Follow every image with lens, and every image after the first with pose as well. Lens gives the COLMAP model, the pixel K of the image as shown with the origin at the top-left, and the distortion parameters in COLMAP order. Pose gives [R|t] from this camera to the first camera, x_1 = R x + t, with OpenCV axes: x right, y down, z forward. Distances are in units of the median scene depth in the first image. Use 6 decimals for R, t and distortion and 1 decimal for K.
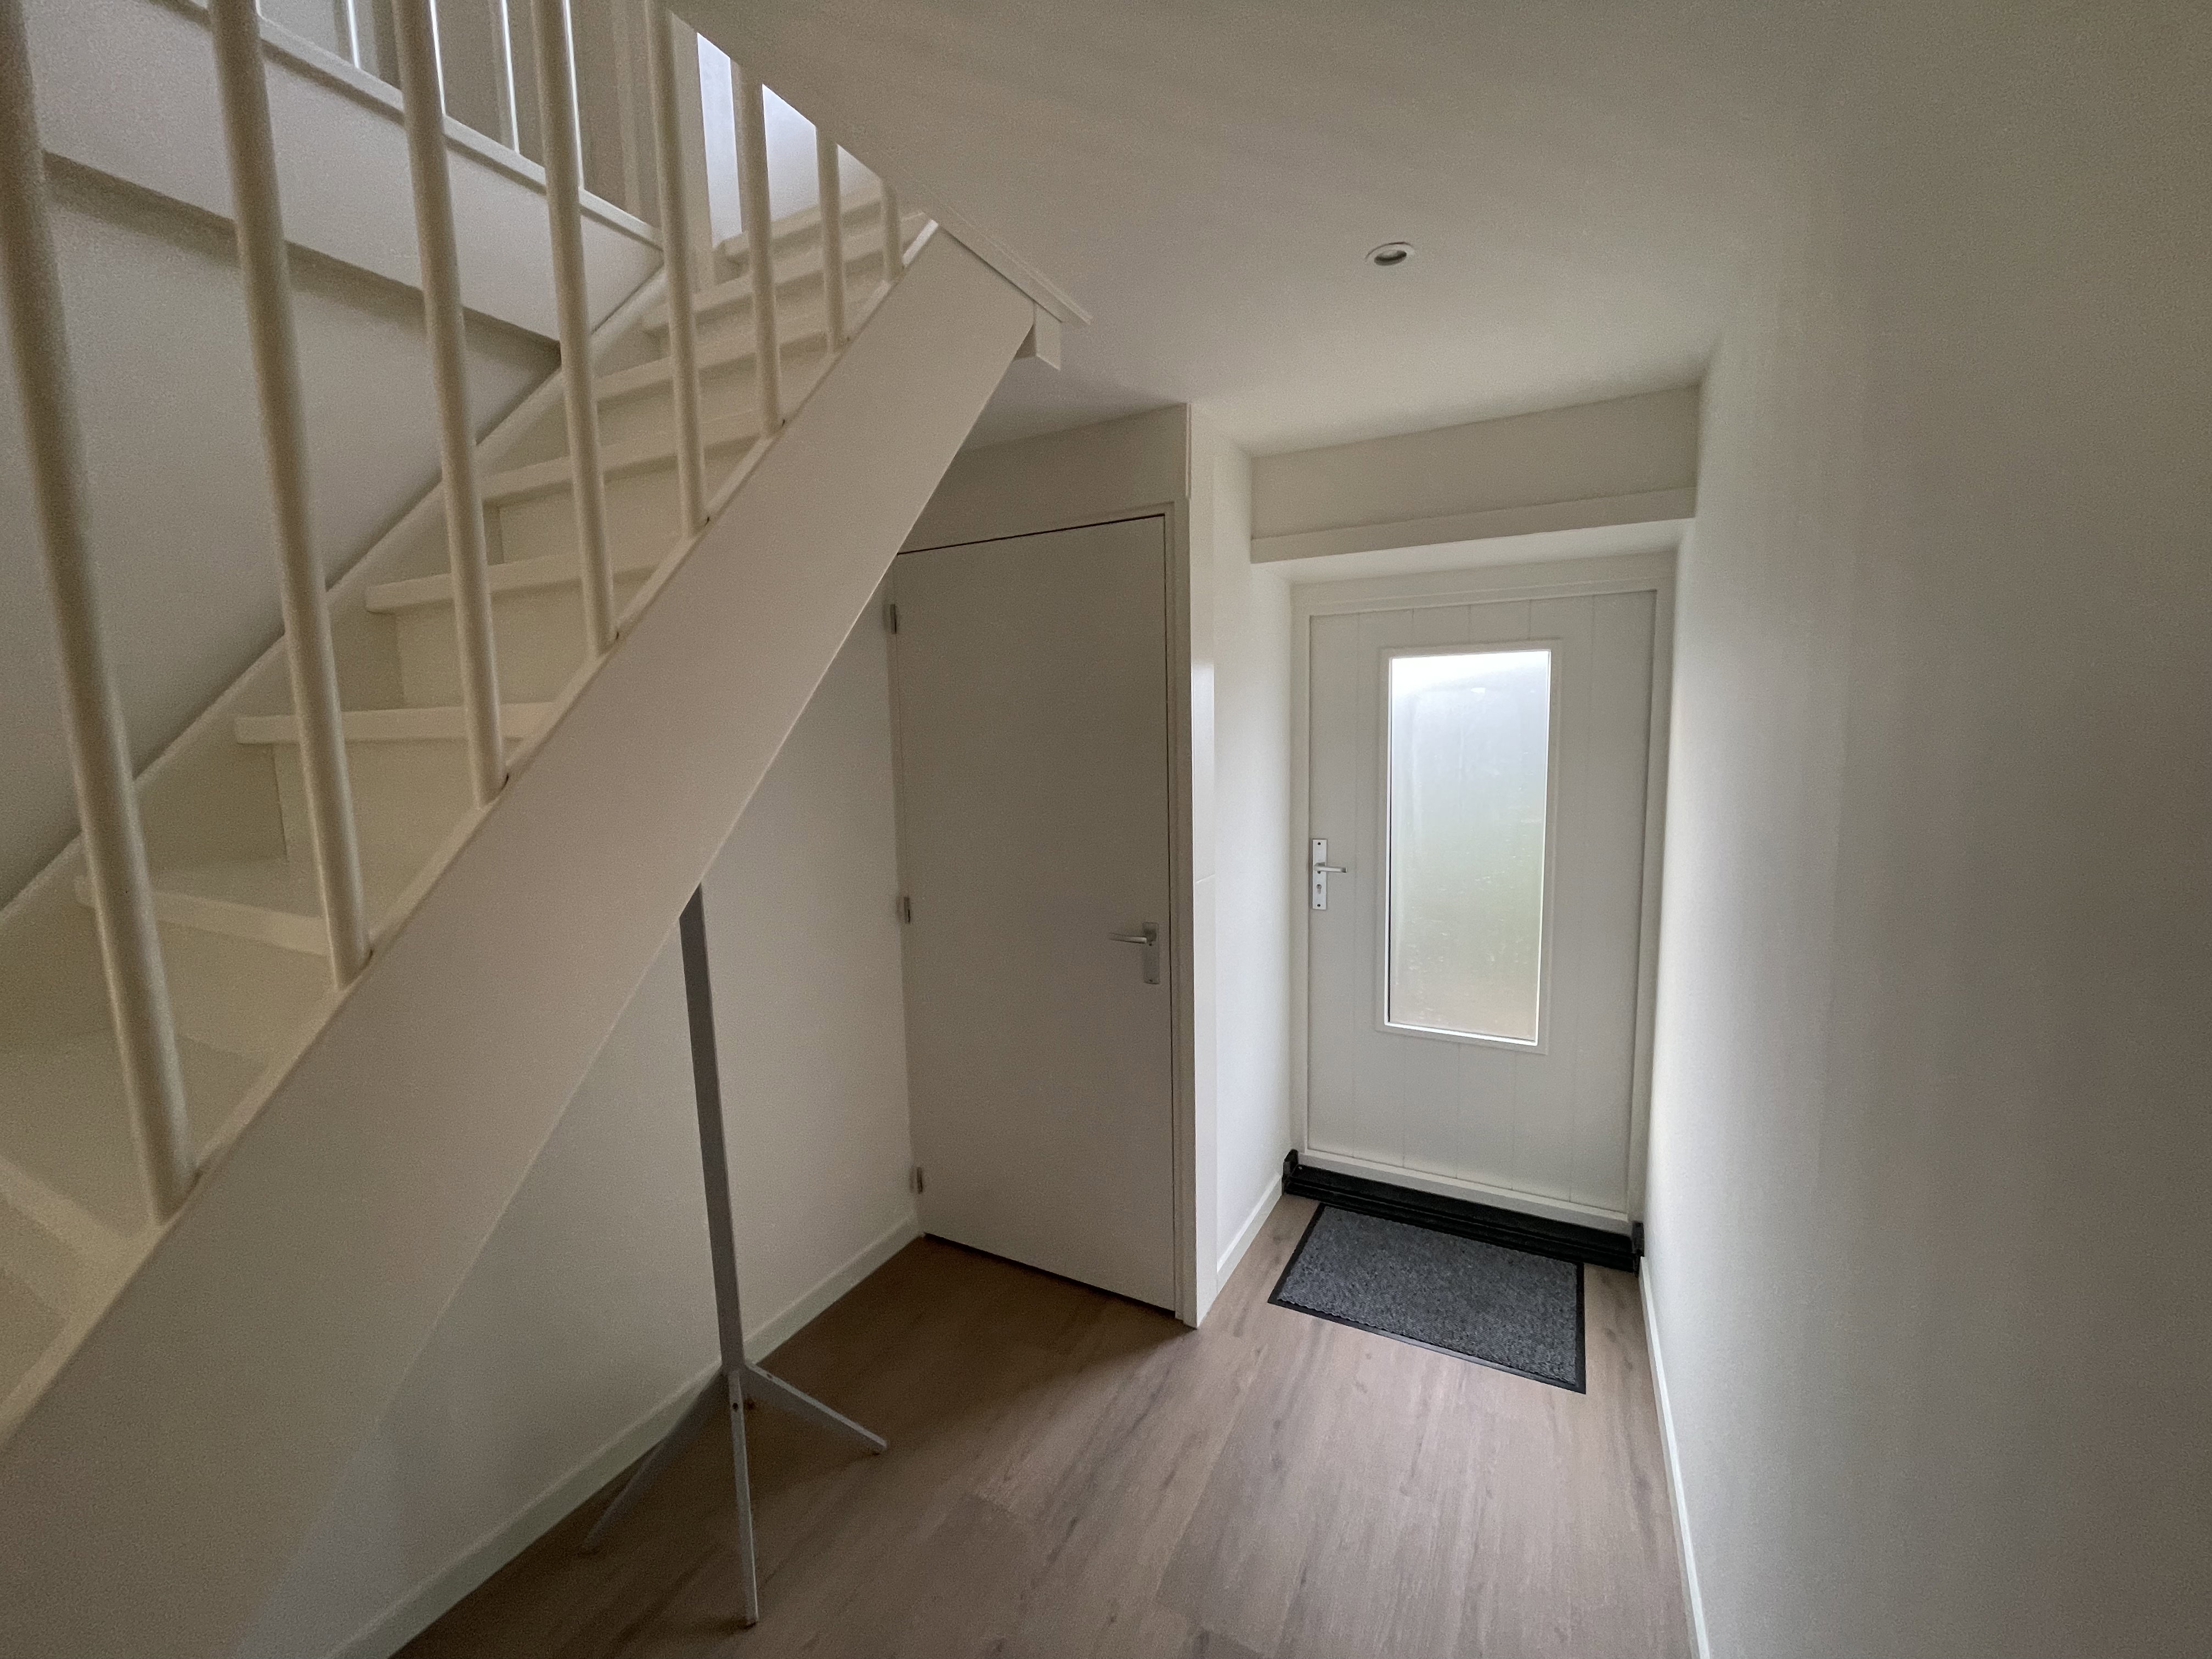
lens RADIAL K [[883.9, 0, 1111.2], [0, 883.9, 832.7], [0, 0, 1]] dist [-0.000786, -0.000017]
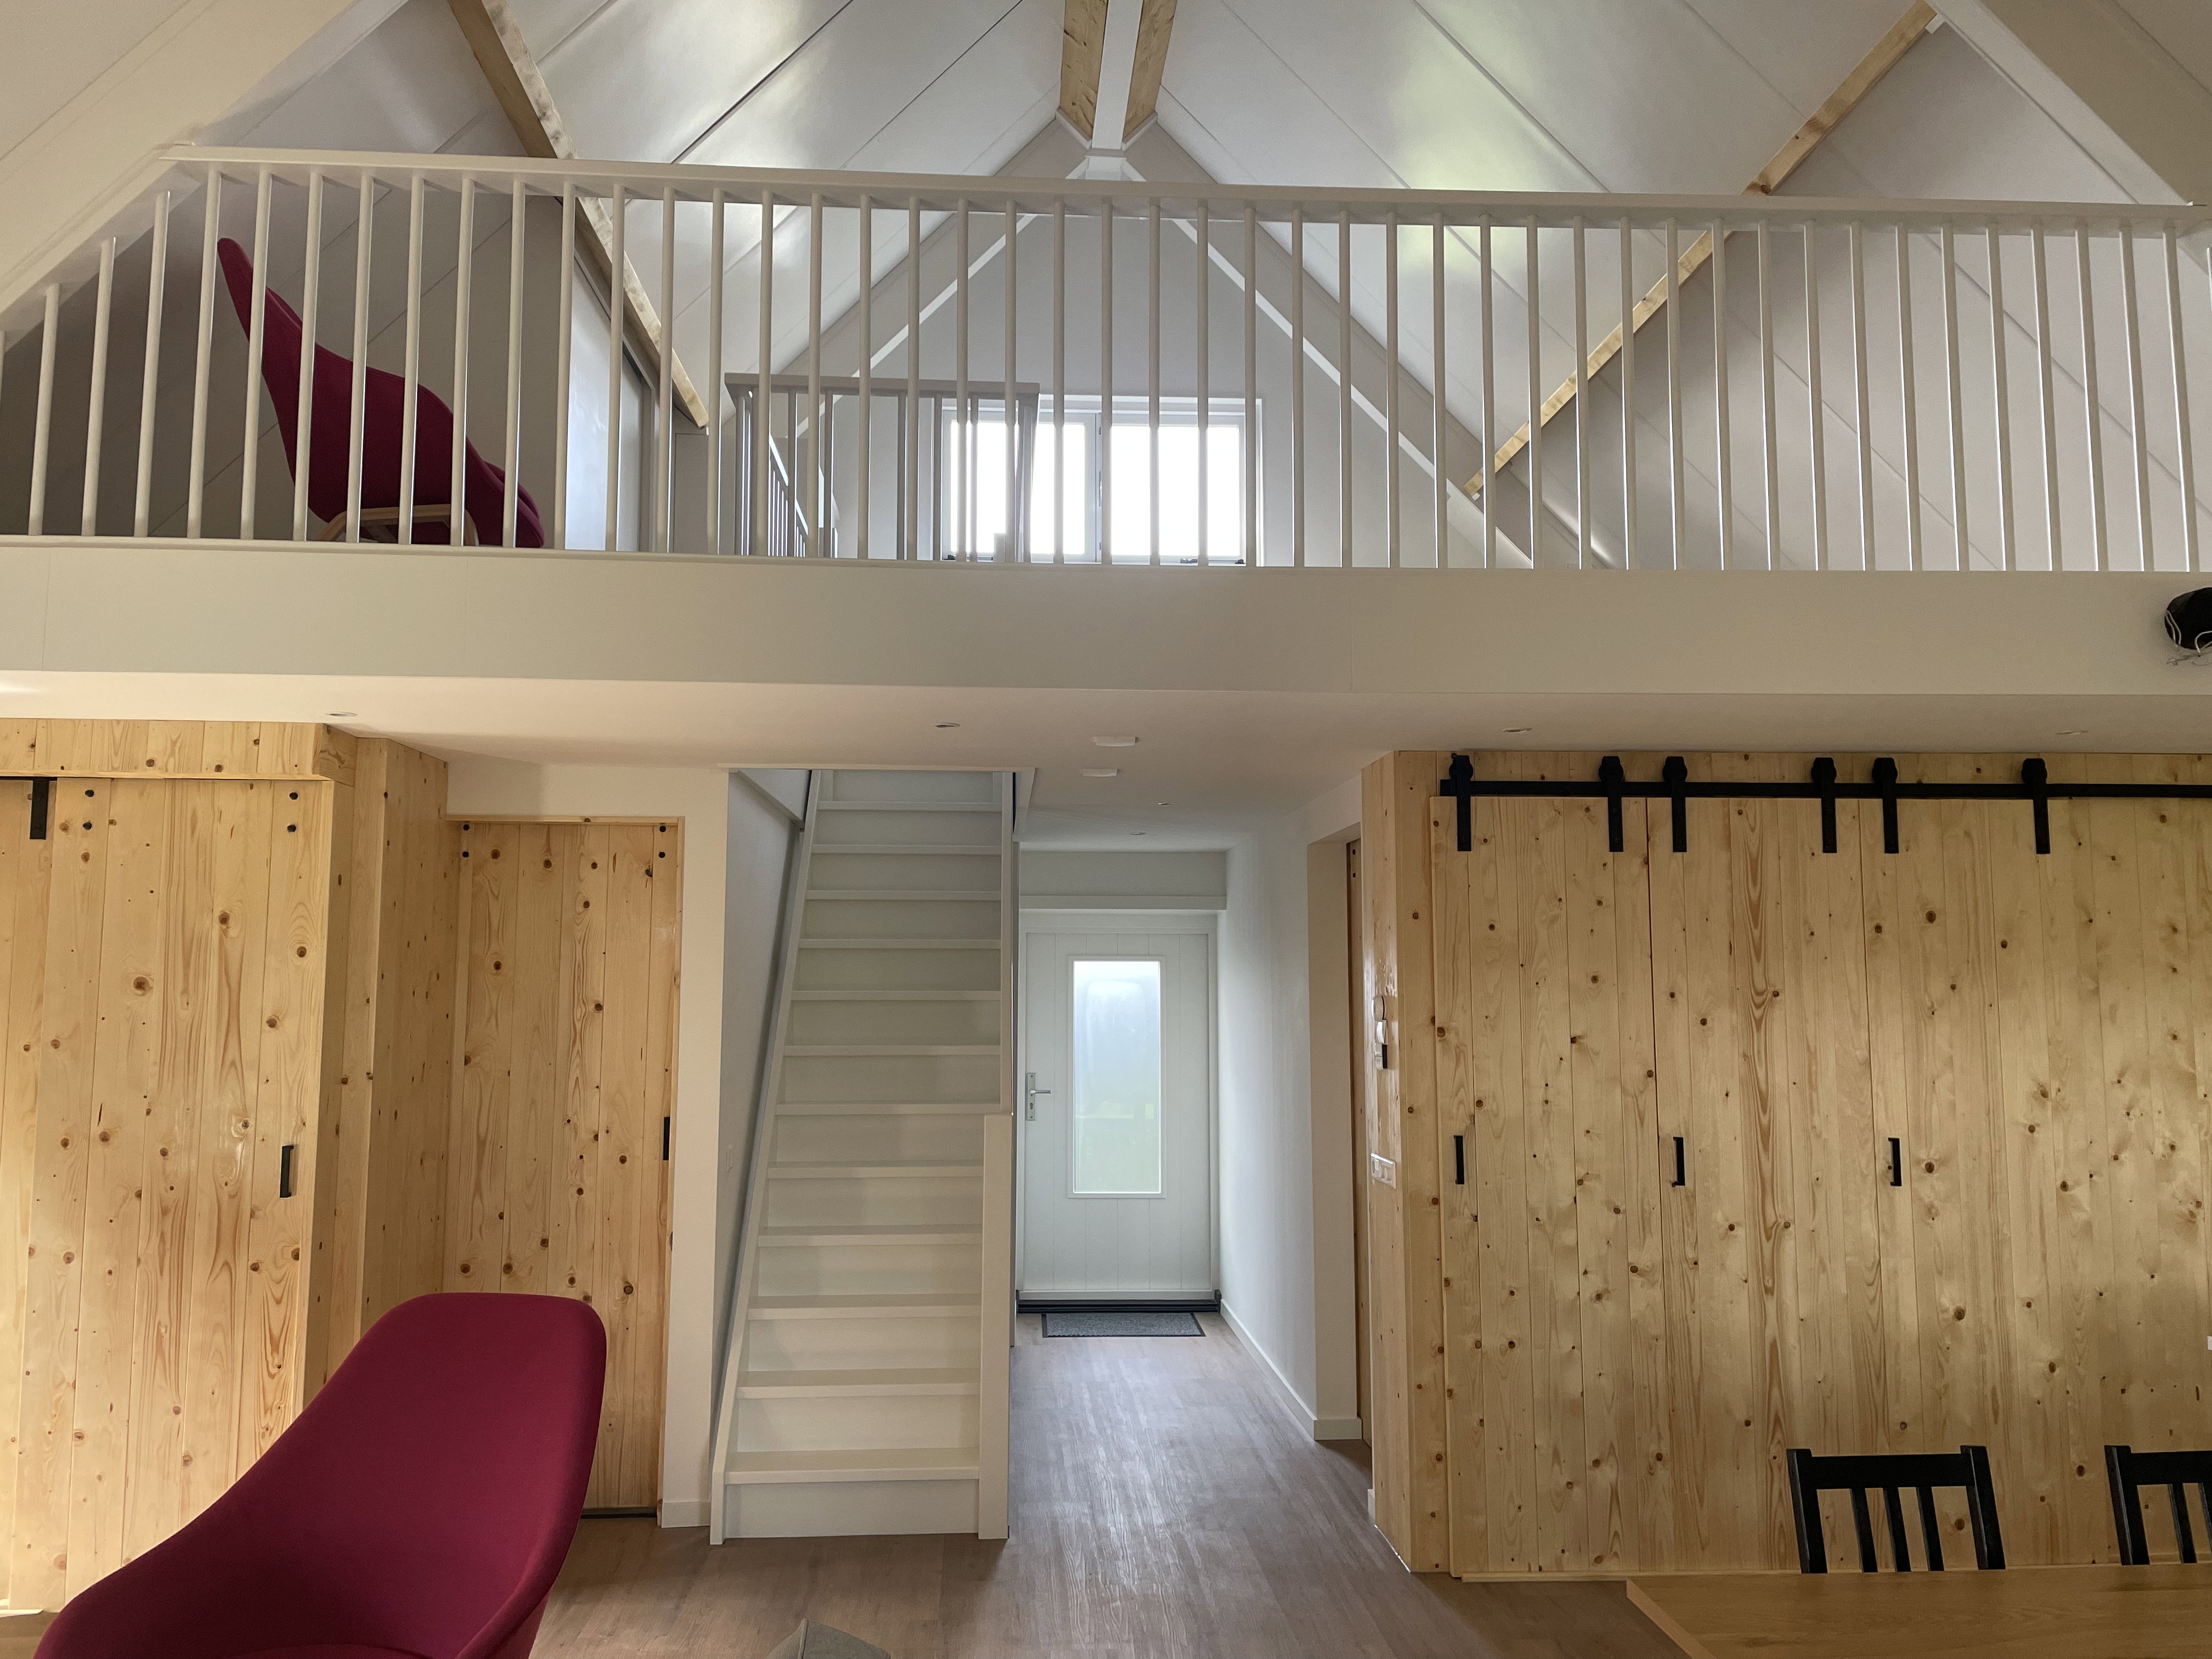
lens RADIAL K [[1660.1, 0, 1106.5], [0, 1660.1, 827.8], [0, 0, 1]] dist [0.036221, -0.002408]
pose [[0.862125, 0.073937, 0.501272, -1.310250], [0.038567, 0.976851, -0.210415, 0.233318], [-0.505225, 0.200736, 0.839317, -1.835285]]
